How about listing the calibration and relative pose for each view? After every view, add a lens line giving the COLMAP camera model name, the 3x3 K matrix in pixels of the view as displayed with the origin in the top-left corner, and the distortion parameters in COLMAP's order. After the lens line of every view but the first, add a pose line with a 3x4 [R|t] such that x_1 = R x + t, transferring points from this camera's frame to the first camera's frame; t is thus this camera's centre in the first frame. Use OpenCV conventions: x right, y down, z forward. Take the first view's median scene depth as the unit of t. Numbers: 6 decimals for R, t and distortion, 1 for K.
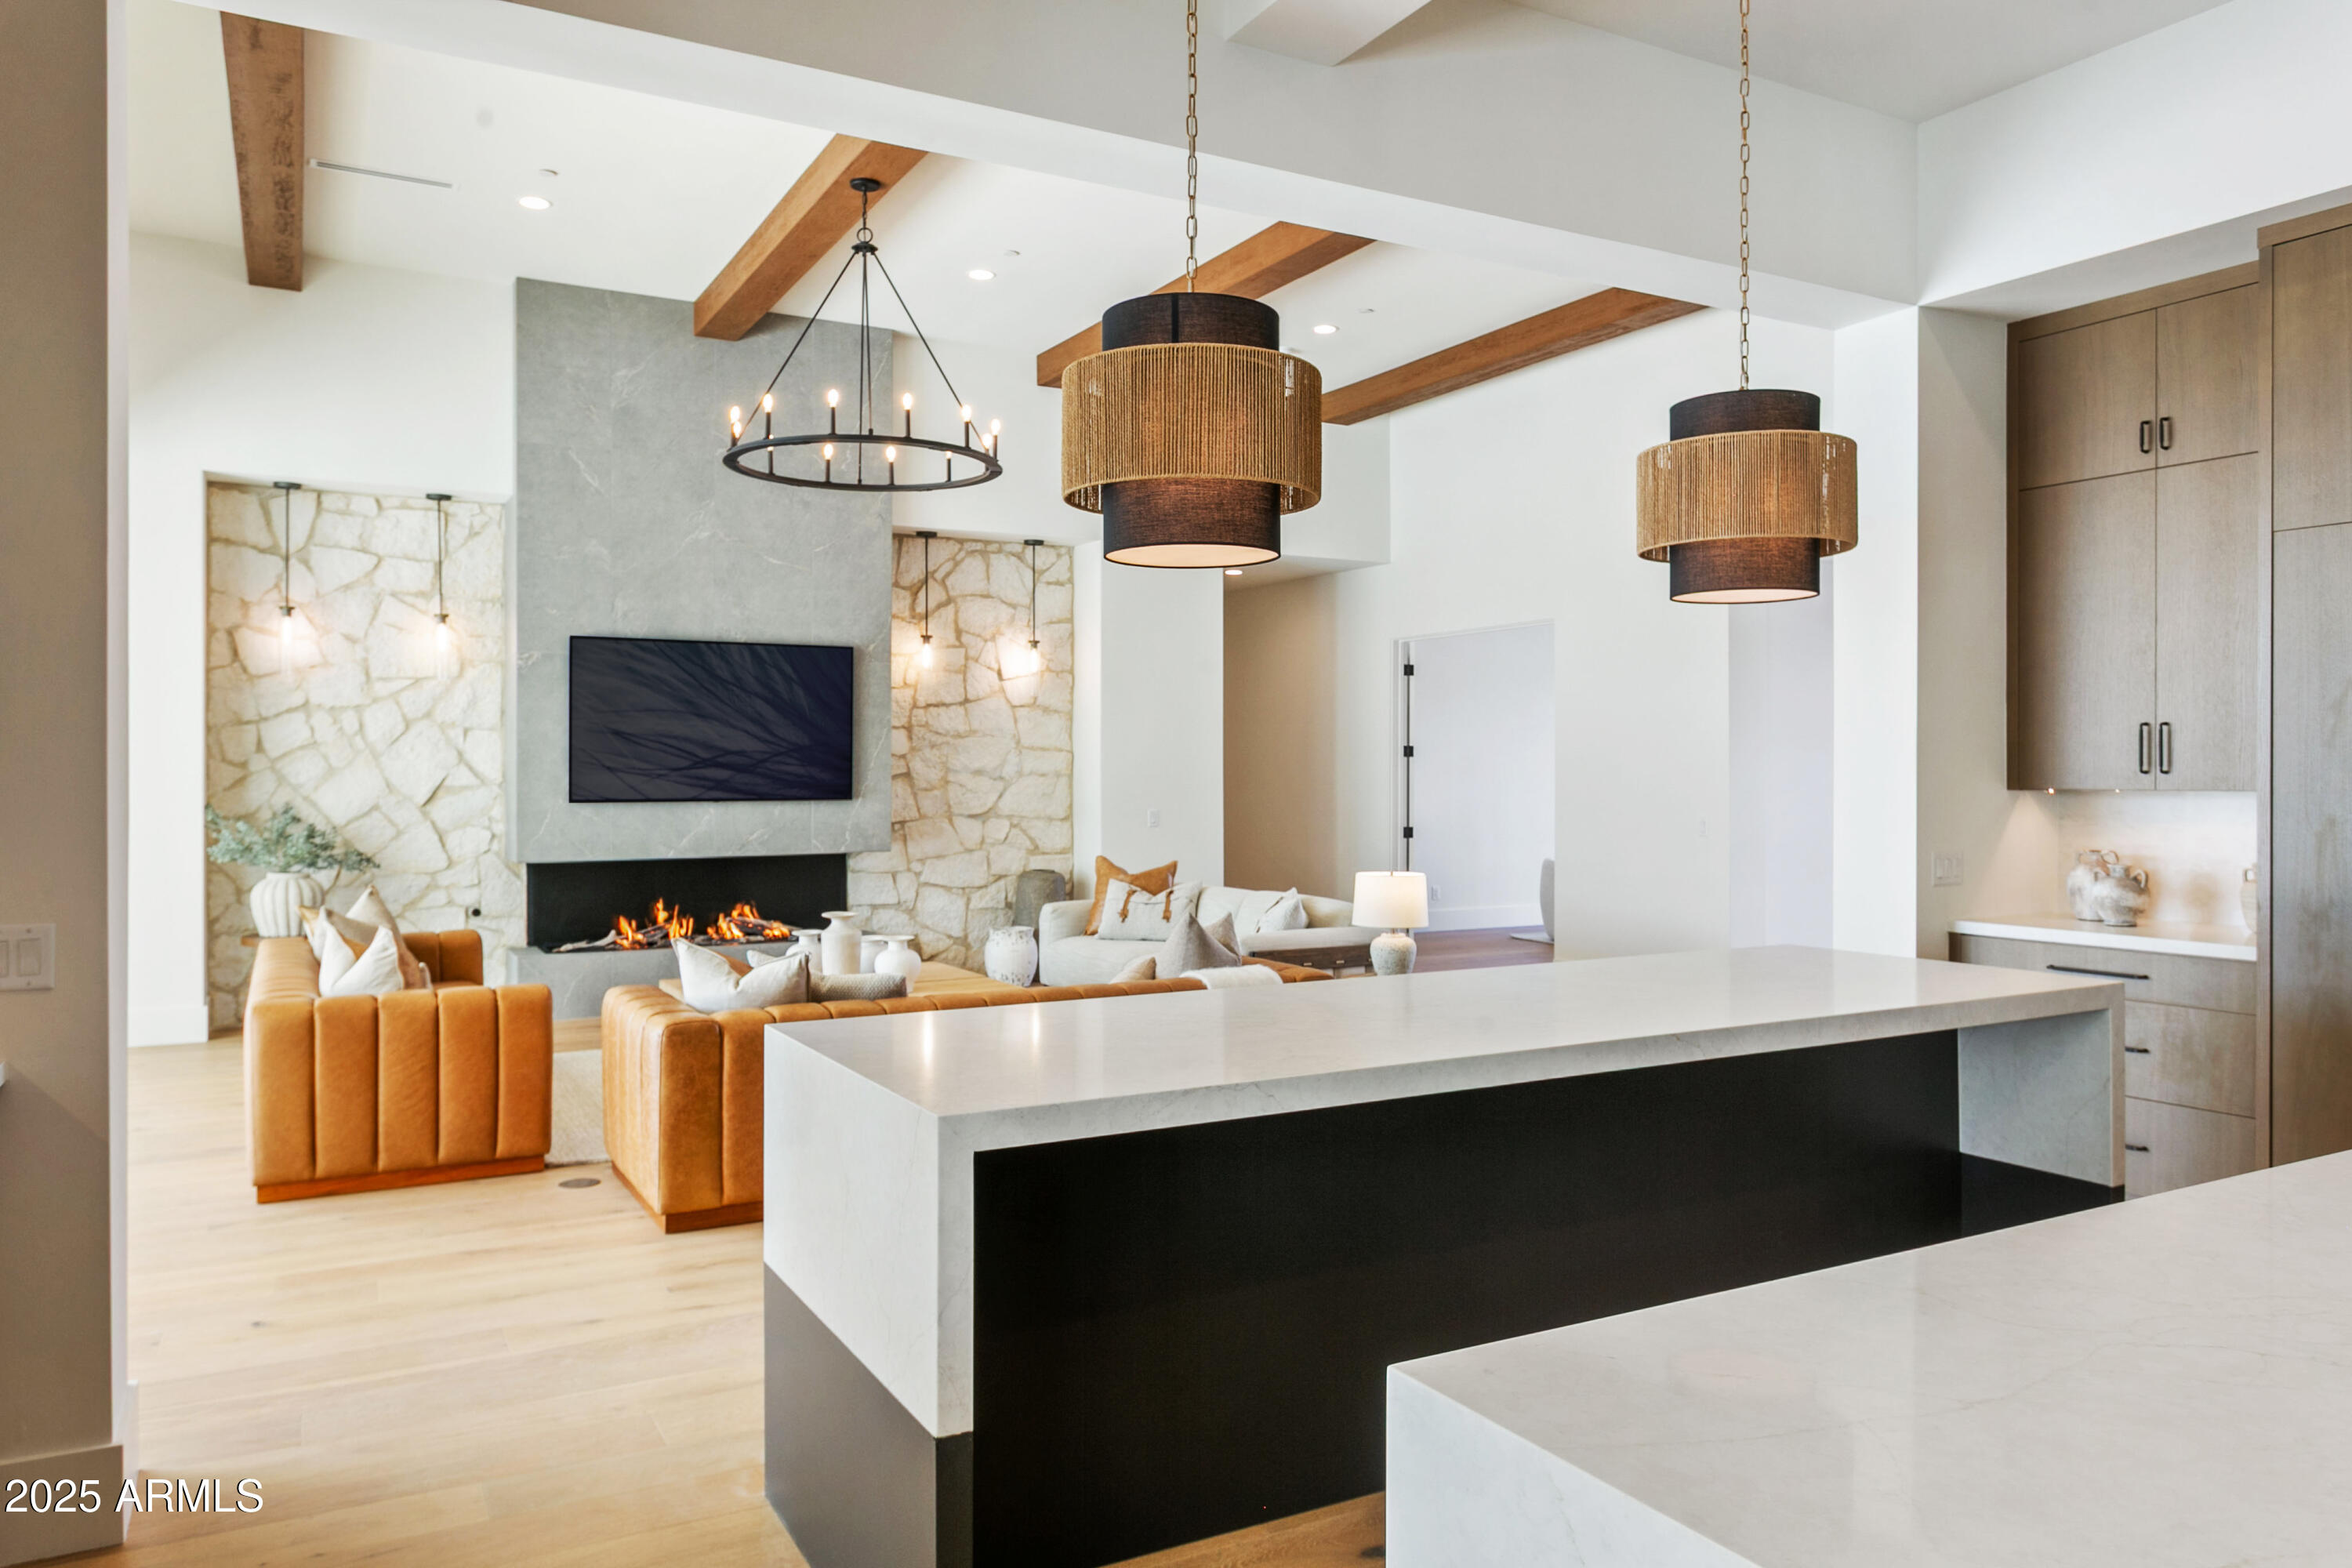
lens RADIAL K [[1657.4, 0, 1177.2], [0, 1657.4, 770.3], [0, 0, 1]] dist [0.044736, 0.004131]
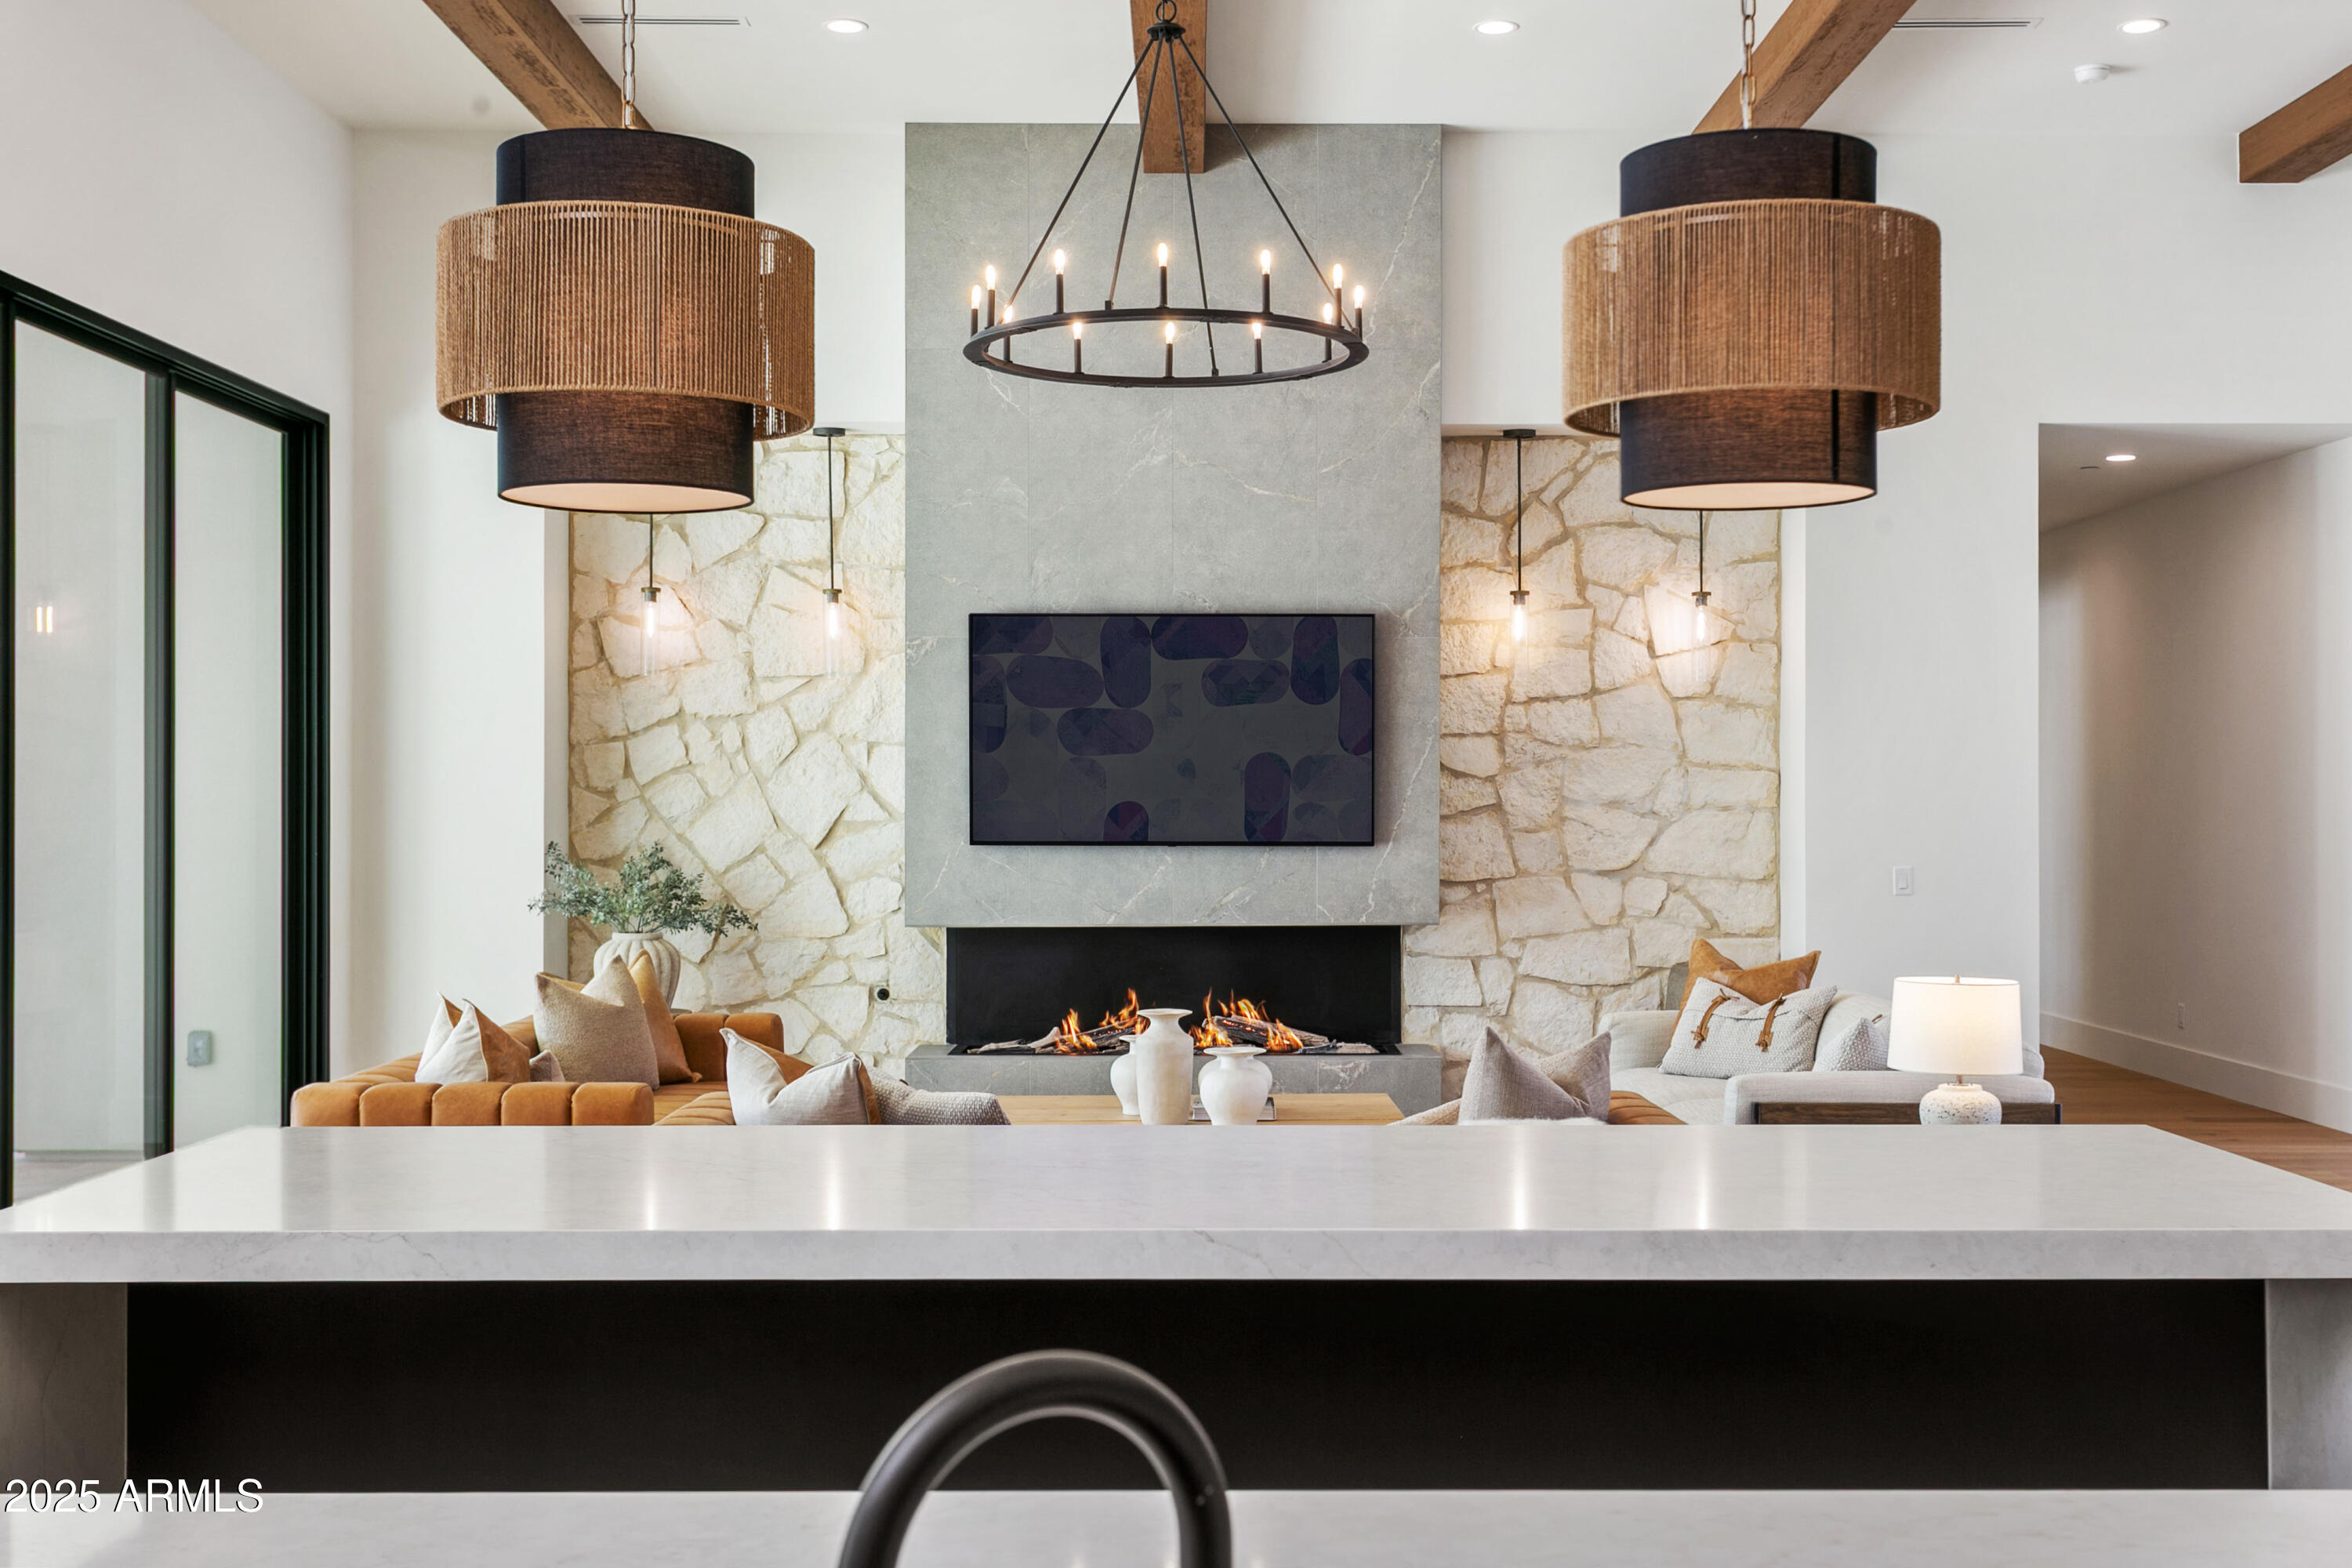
lens RADIAL K [[2641.8, 0, 1177.3], [0, 2641.8, 801.2], [0, 0, 1]] dist [0.064882, 0.000000]
pose [[0.881269, 0.001188, -0.472613, 0.245427], [-0.000909, 0.999999, 0.000819, -0.000602], [0.472614, -0.000292, 0.881269, 0.038008]]
